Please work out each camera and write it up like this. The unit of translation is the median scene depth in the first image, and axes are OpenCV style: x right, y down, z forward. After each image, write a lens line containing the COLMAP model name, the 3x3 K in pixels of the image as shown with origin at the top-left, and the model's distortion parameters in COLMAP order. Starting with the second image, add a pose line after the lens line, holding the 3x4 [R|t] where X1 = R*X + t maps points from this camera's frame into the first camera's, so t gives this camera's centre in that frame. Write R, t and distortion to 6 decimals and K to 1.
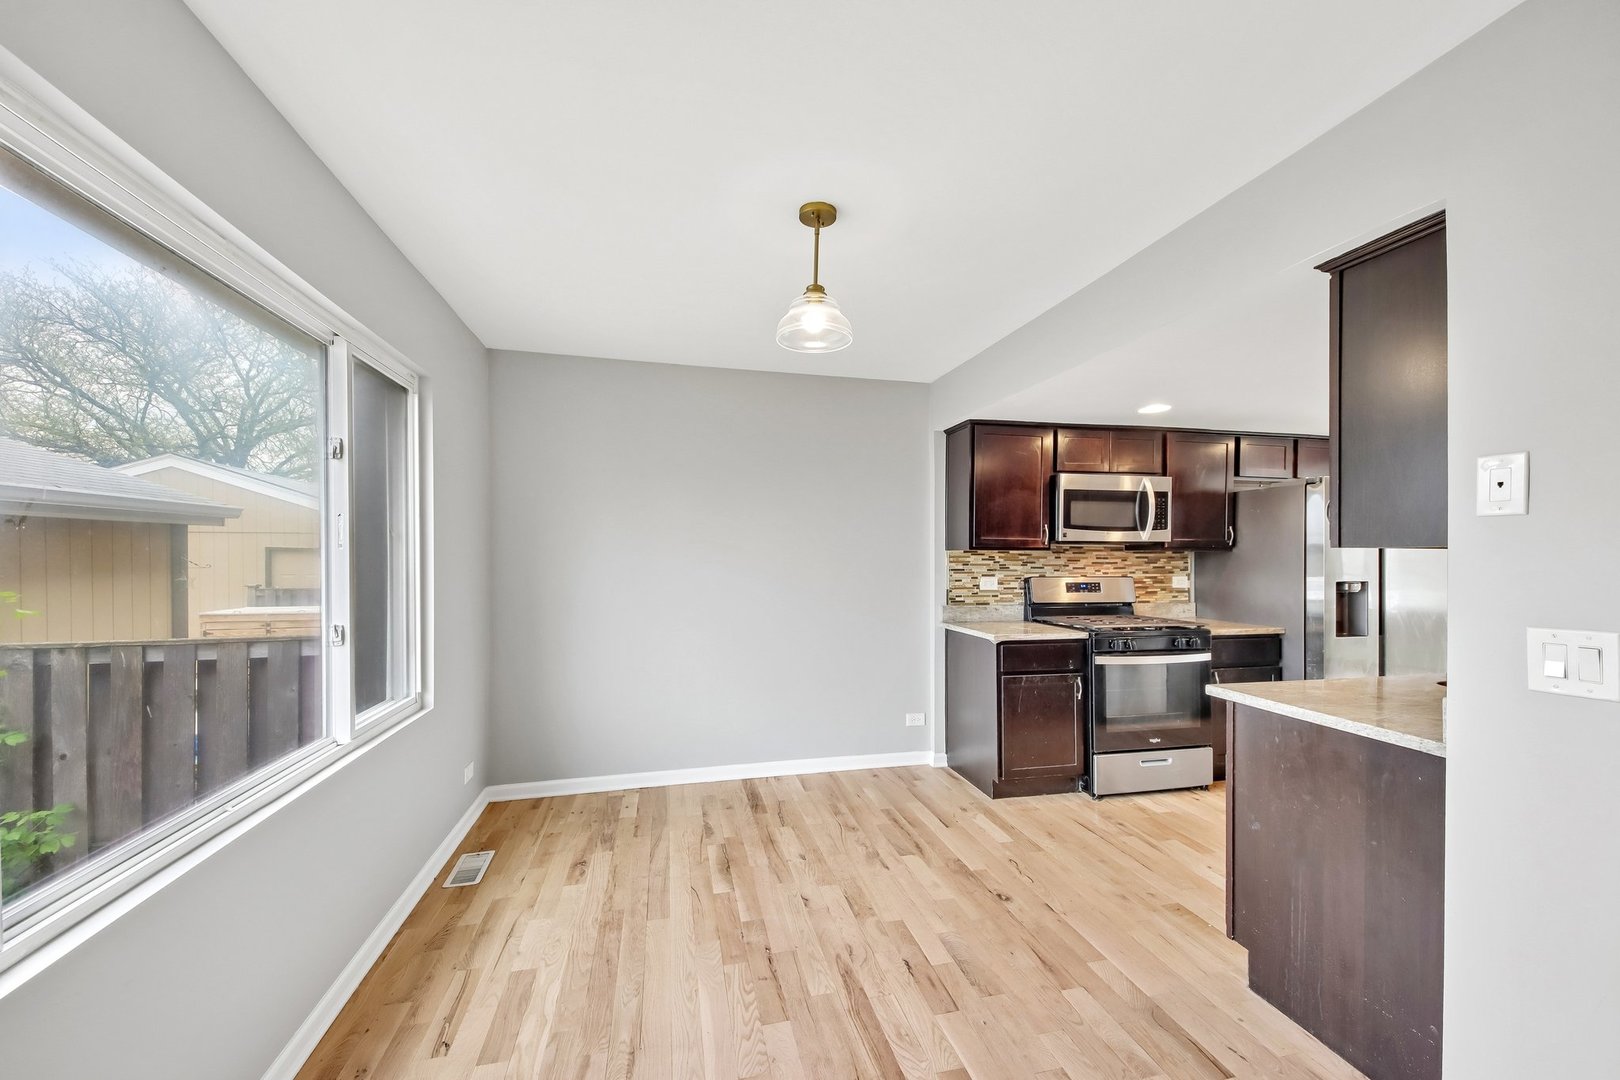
lens RADIAL K [[601.3, 0, 800.3], [0, 601.3, 554.5], [0, 0, 1]] dist [0.057107, -0.030183]
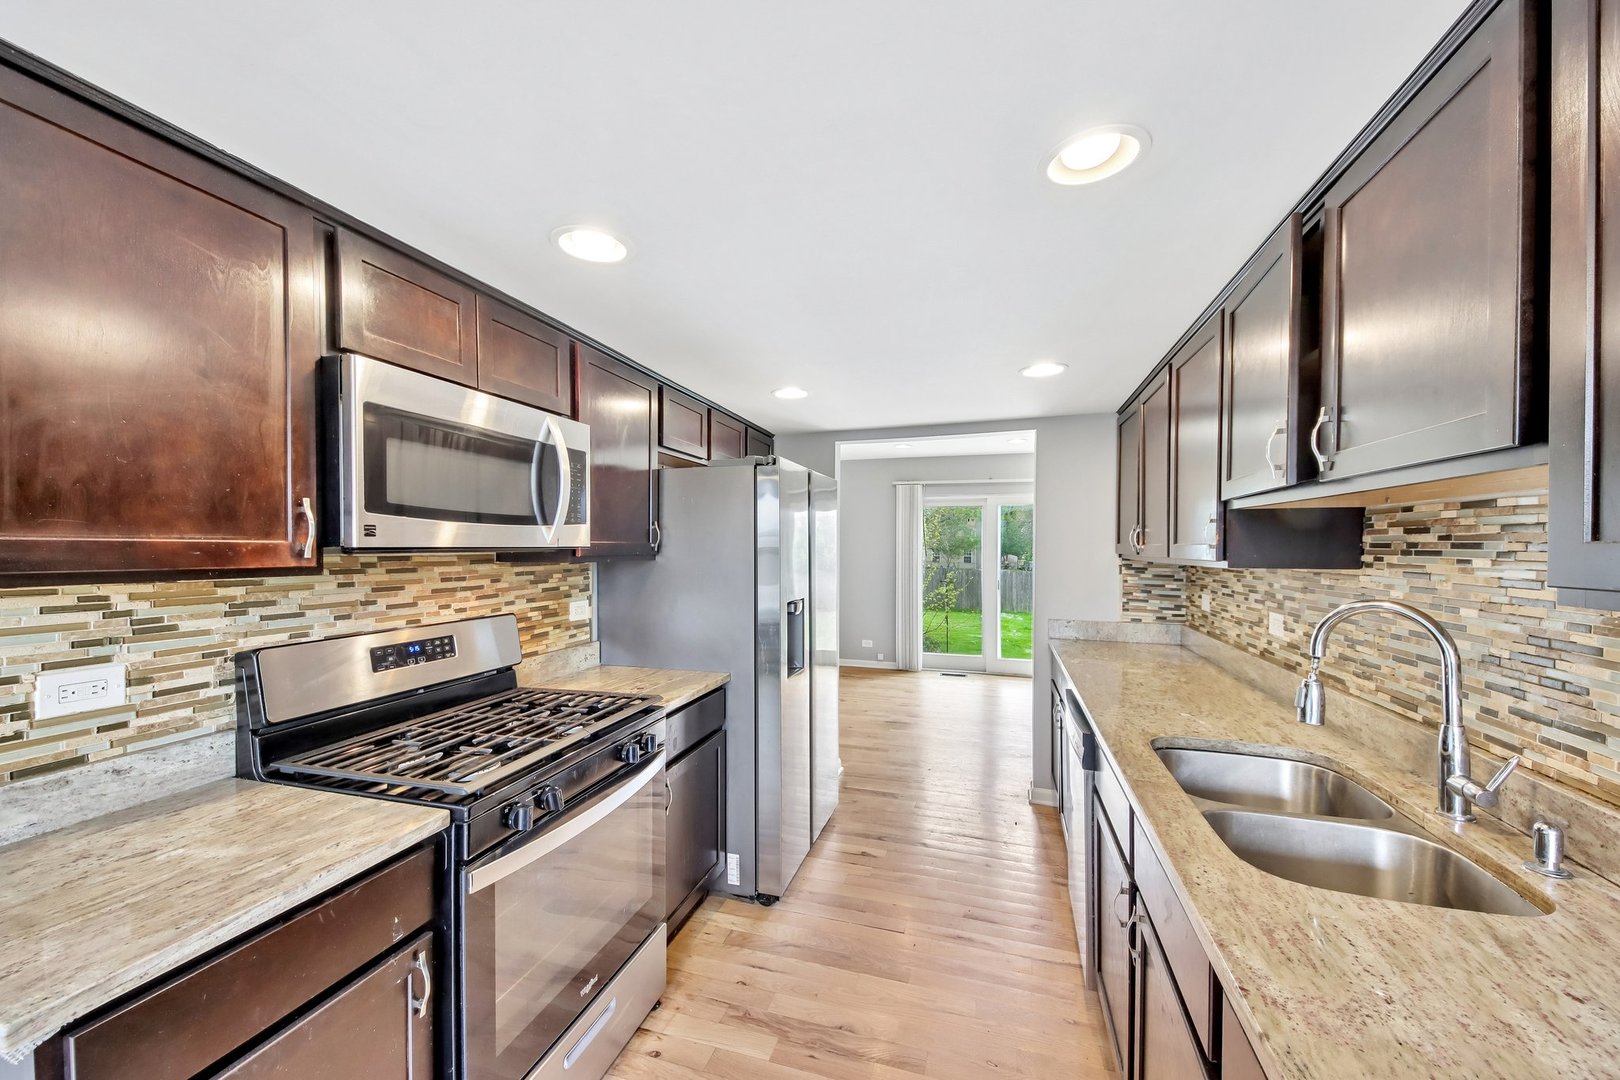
lens RADIAL K [[600.2, 0, 813.4], [0, 600.2, 547.9], [0, 0, 1]] dist [0.014347, -0.010496]
pose [[0.485797, -0.007359, 0.874041, 0.244239], [0.004182, 0.999973, 0.006095, -0.022398], [-0.874062, 0.000695, 0.485814, 0.579877]]
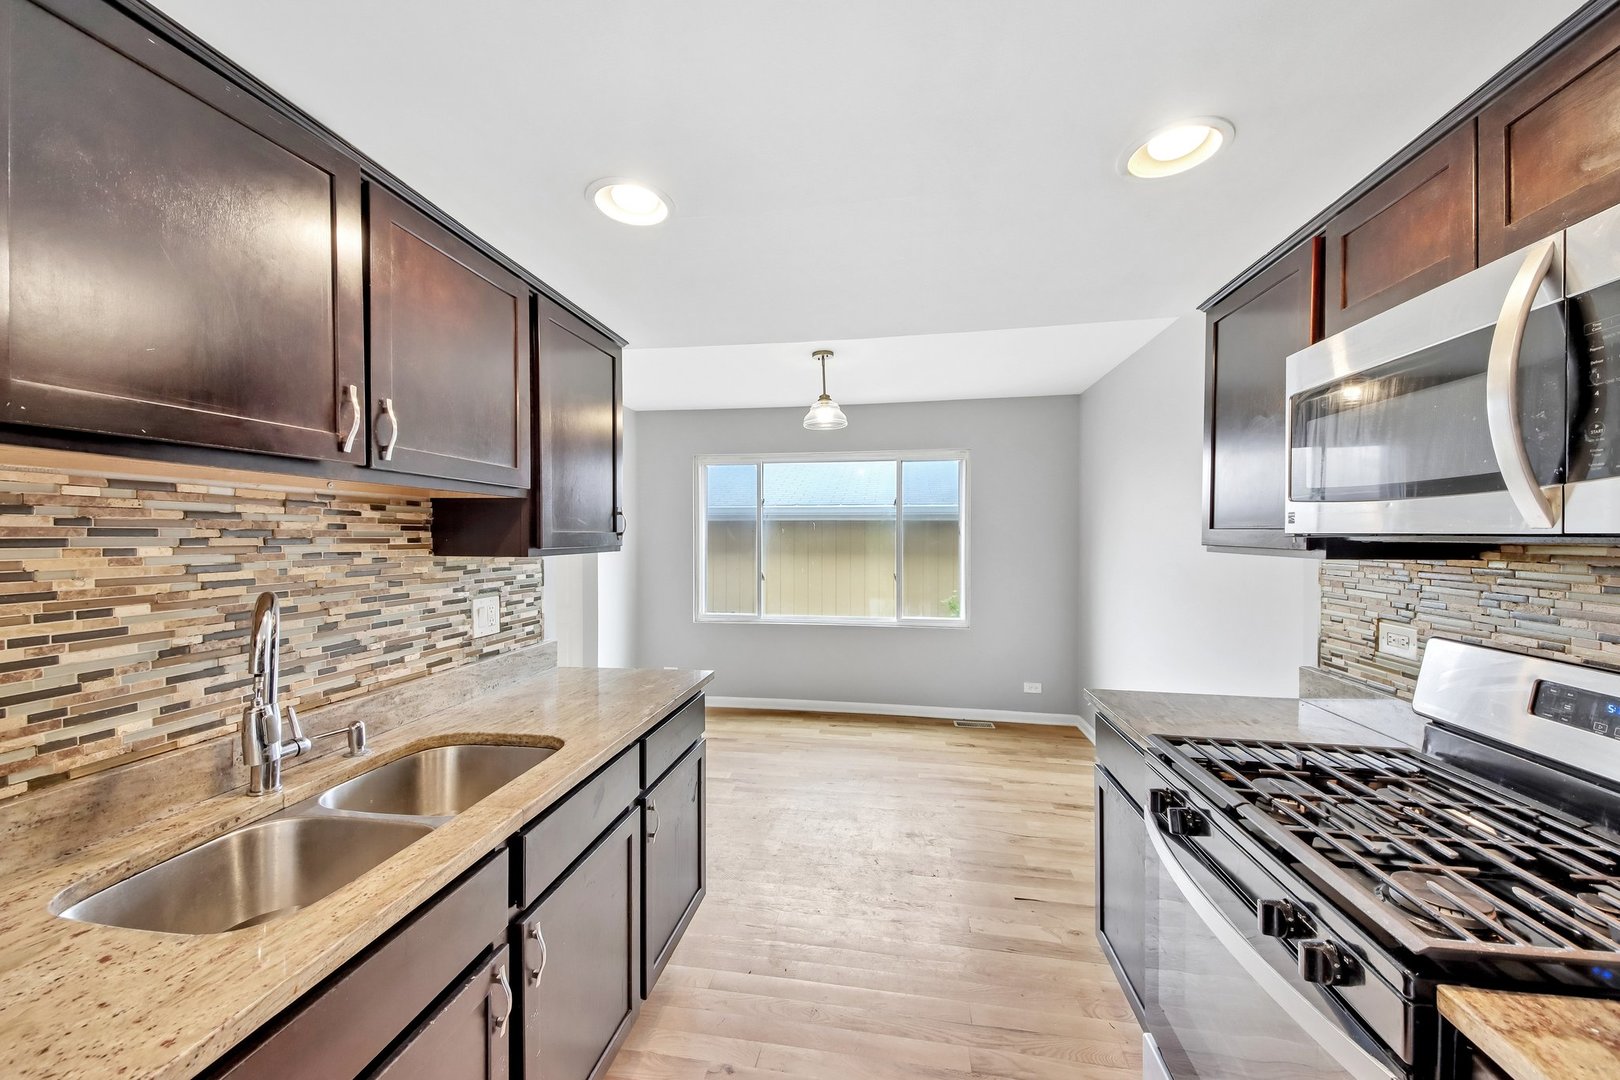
lens RADIAL K [[609.1, 0, 800.5], [0, 609.1, 536.9], [0, 0, 1]] dist [0.059794, -0.028376]
pose [[-0.374842, 0.002819, -0.927085, 0.880286], [-0.004028, 0.999981, 0.004669, -0.020479], [0.927080, 0.005484, -0.374823, 0.835402]]
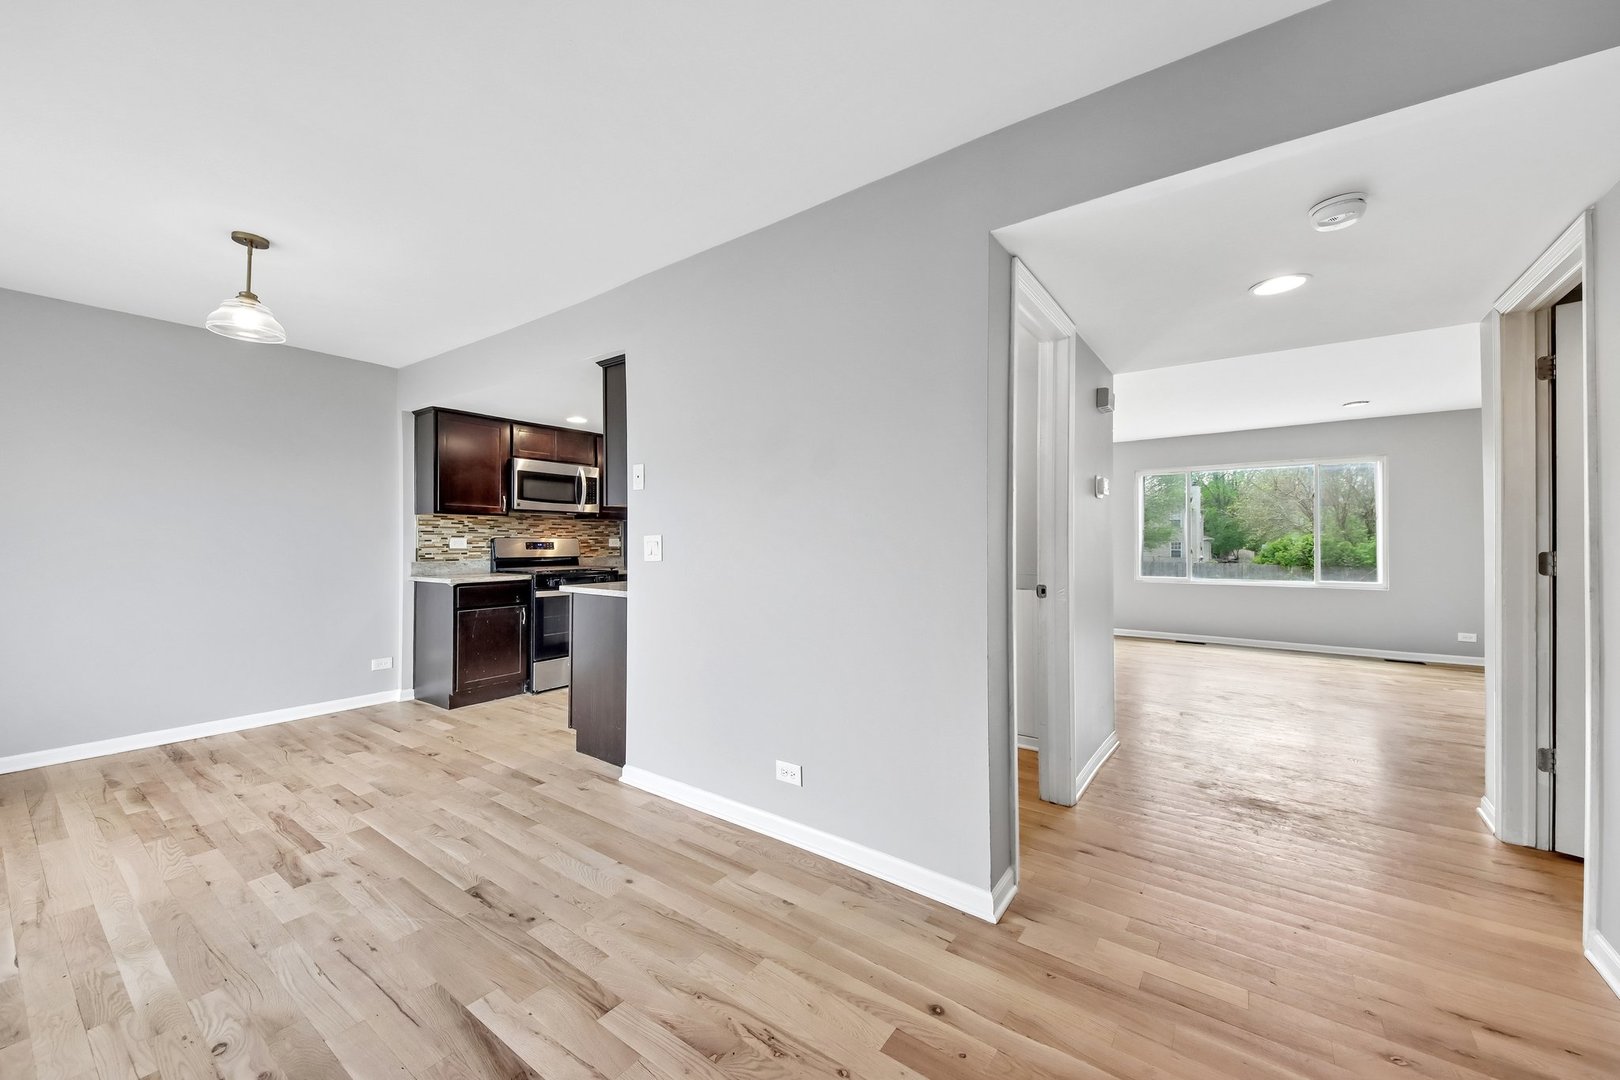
lens RADIAL K [[609.1, 0, 800.5], [0, 609.1, 536.9], [0, 0, 1]] dist [0.059794, -0.028376]
pose [[0.758171, 0.002354, 0.652052, 0.024420], [0.000868, 0.999989, -0.004620, 0.043863], [-0.652055, 0.004069, 0.758160, -0.408823]]
